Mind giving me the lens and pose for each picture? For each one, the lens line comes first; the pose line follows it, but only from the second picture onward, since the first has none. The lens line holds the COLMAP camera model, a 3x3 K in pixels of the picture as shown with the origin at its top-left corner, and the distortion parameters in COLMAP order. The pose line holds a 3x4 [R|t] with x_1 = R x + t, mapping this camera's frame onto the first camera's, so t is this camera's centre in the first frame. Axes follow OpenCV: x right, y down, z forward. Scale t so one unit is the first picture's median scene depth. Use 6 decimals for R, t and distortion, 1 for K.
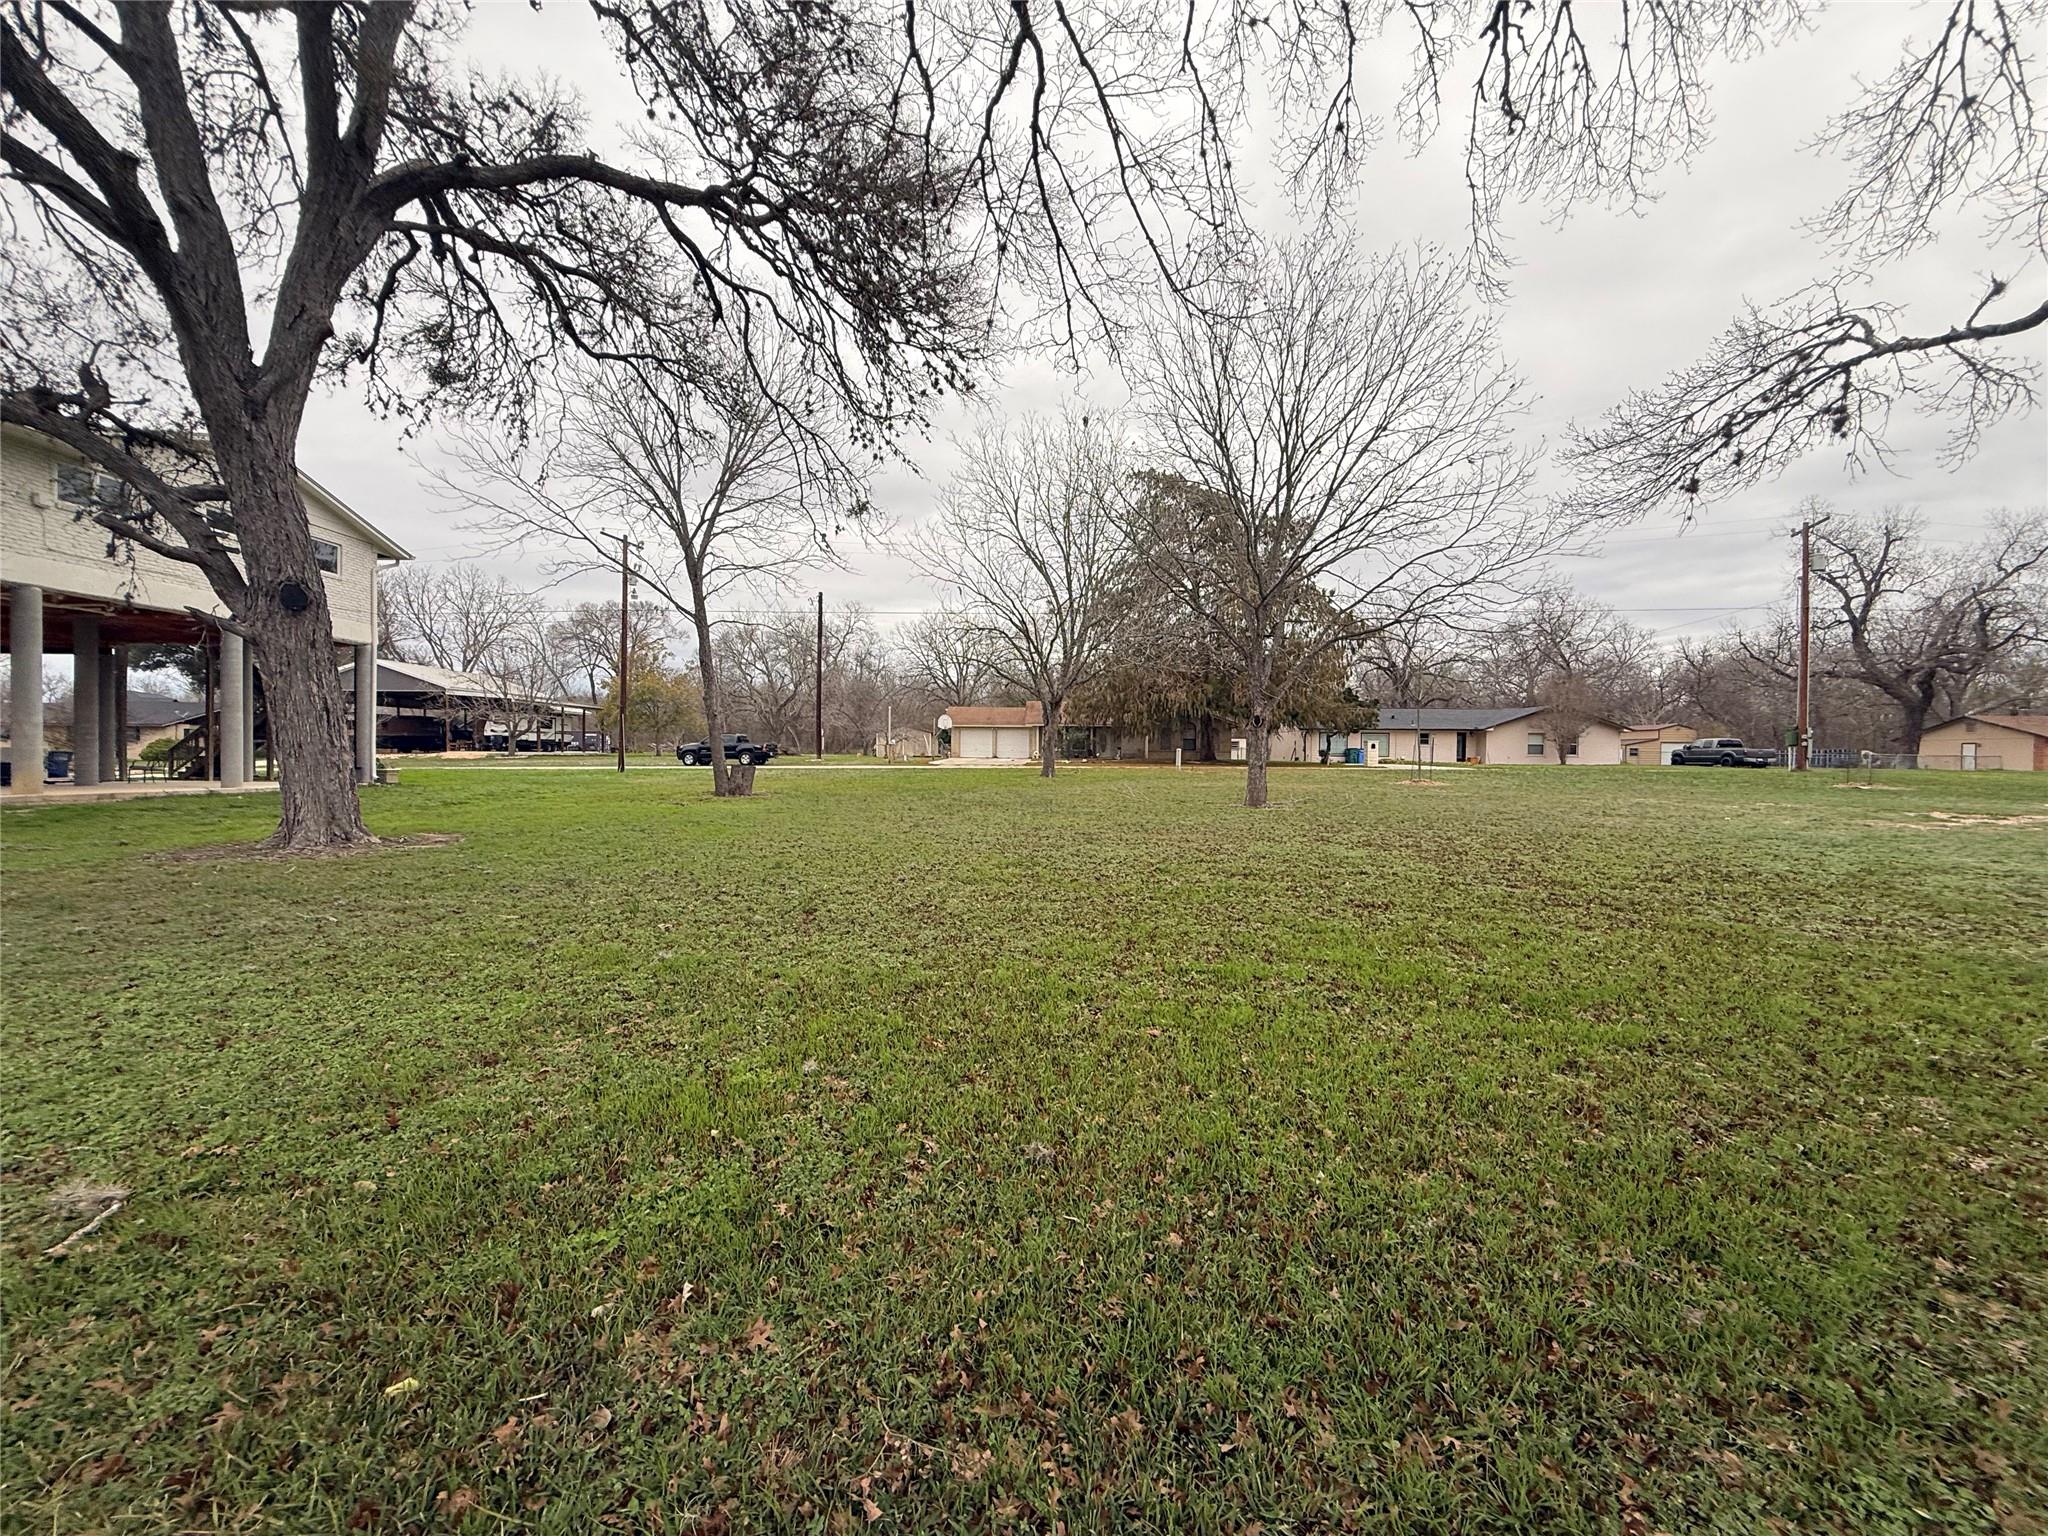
lens RADIAL K [[815.1, 0, 1011.2], [0, 815.1, 766.8], [0, 0, 1]] dist [0.004082, 0.000068]
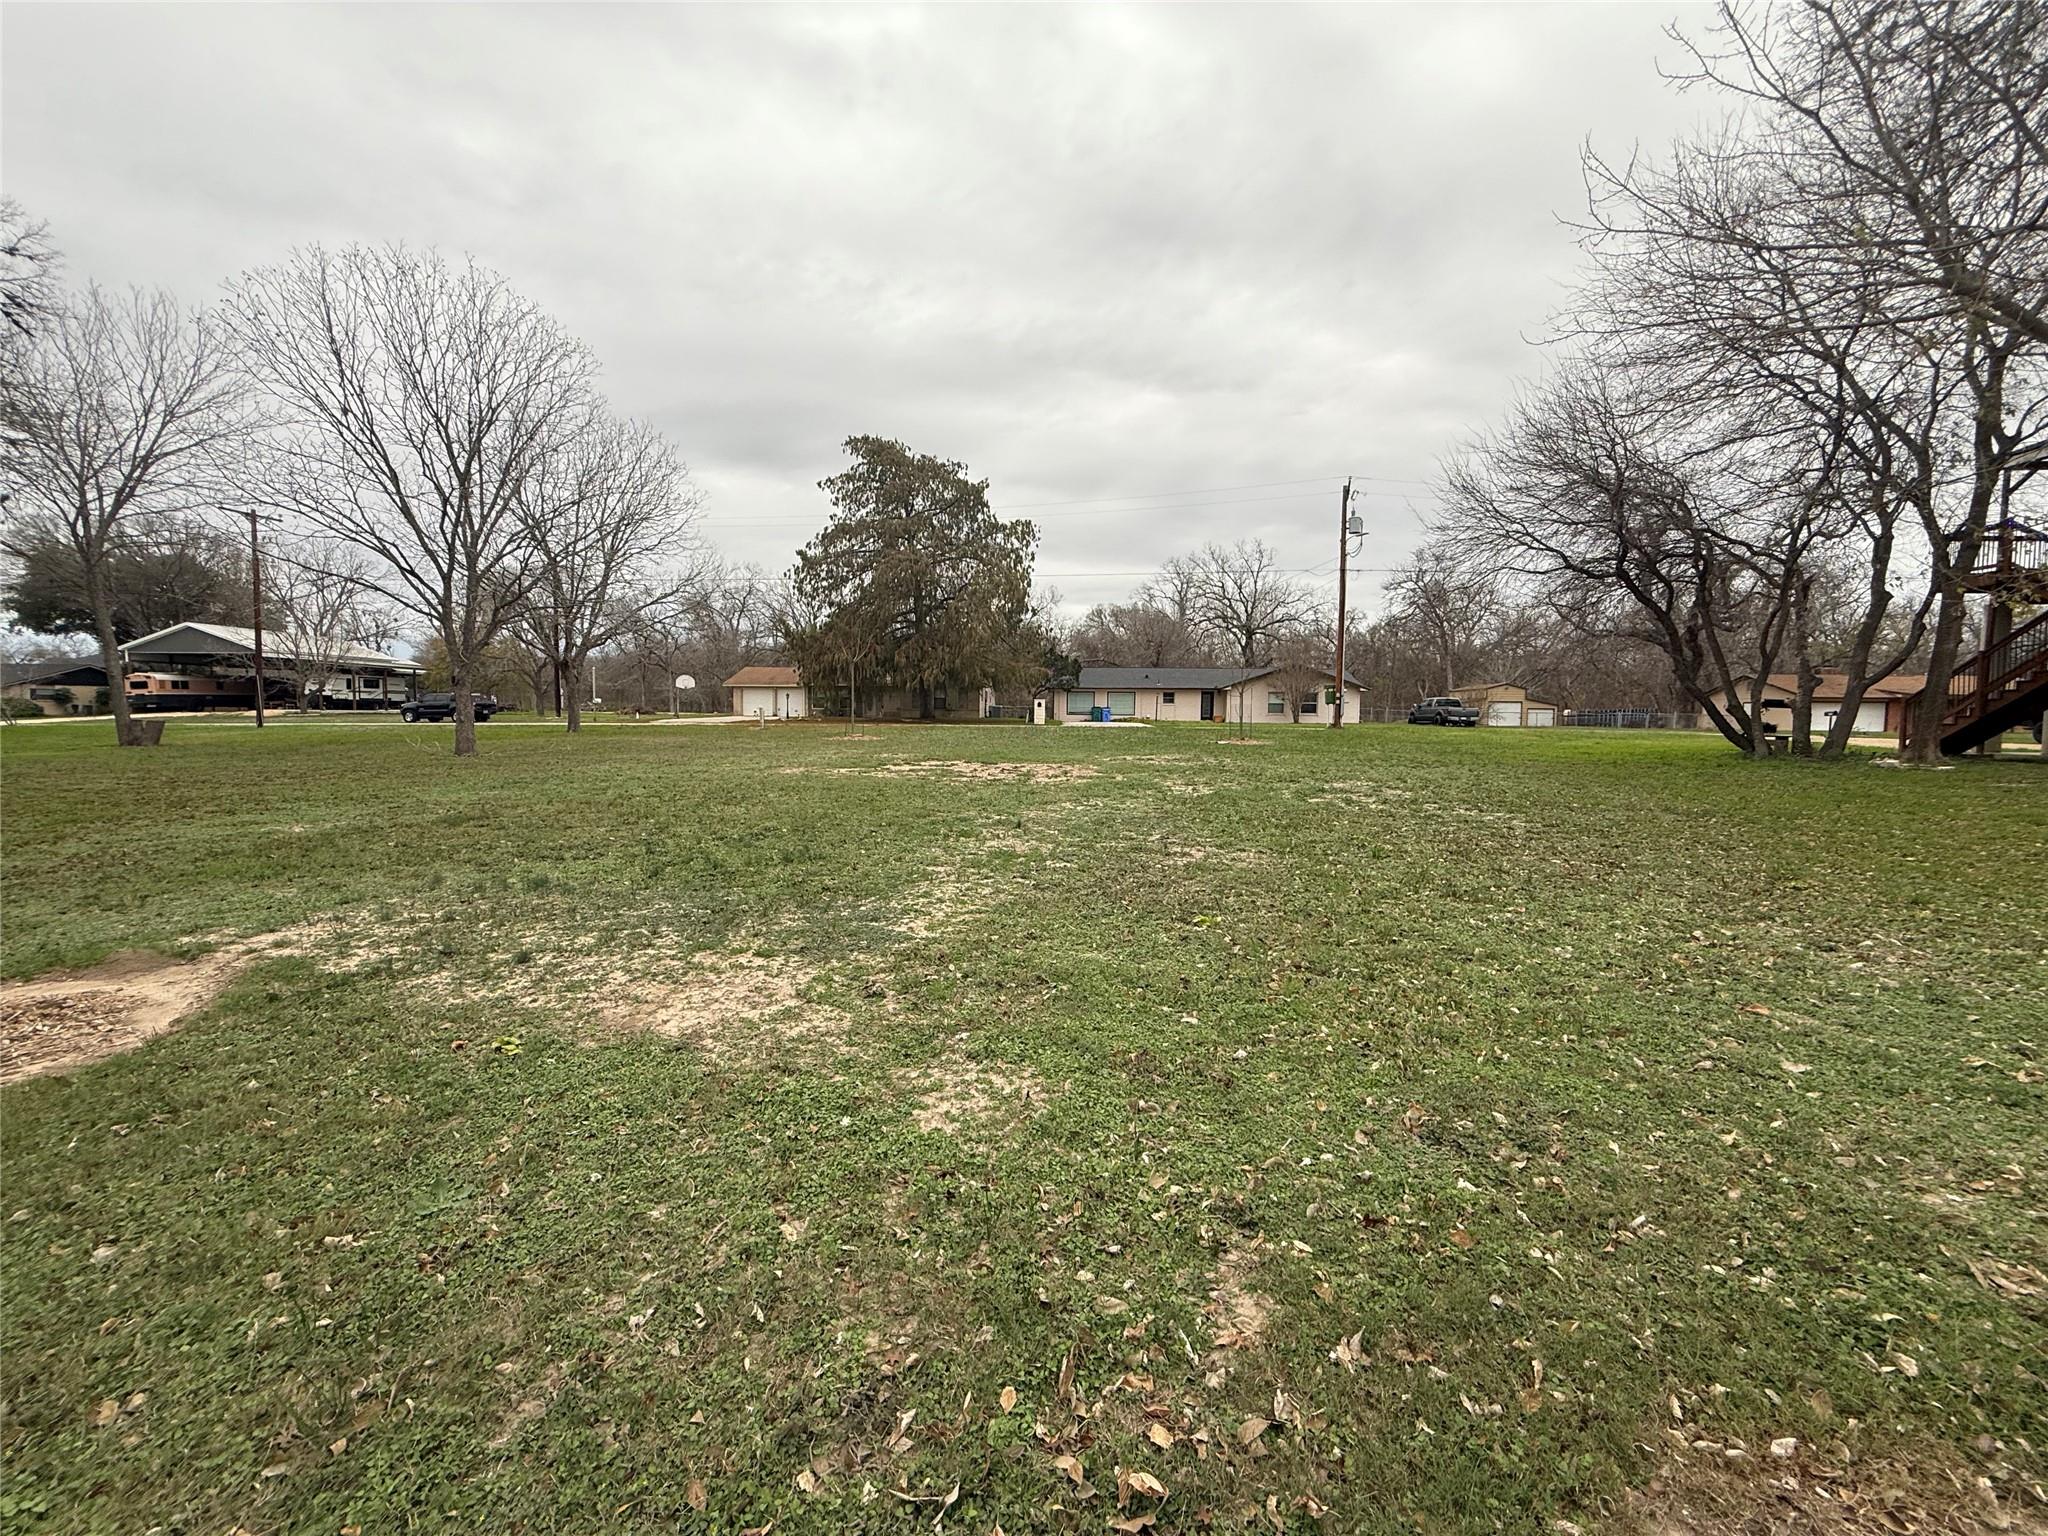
lens RADIAL K [[815.1, 0, 1024.6], [0, 815.1, 757.4], [0, 0, 1]] dist [0.004082, 0.000068]
pose [[0.999674, 0.002243, -0.025443, 0.353492], [-0.001337, 0.999365, 0.035594, 0.003872], [0.025507, -0.035549, 0.999042, -0.023432]]
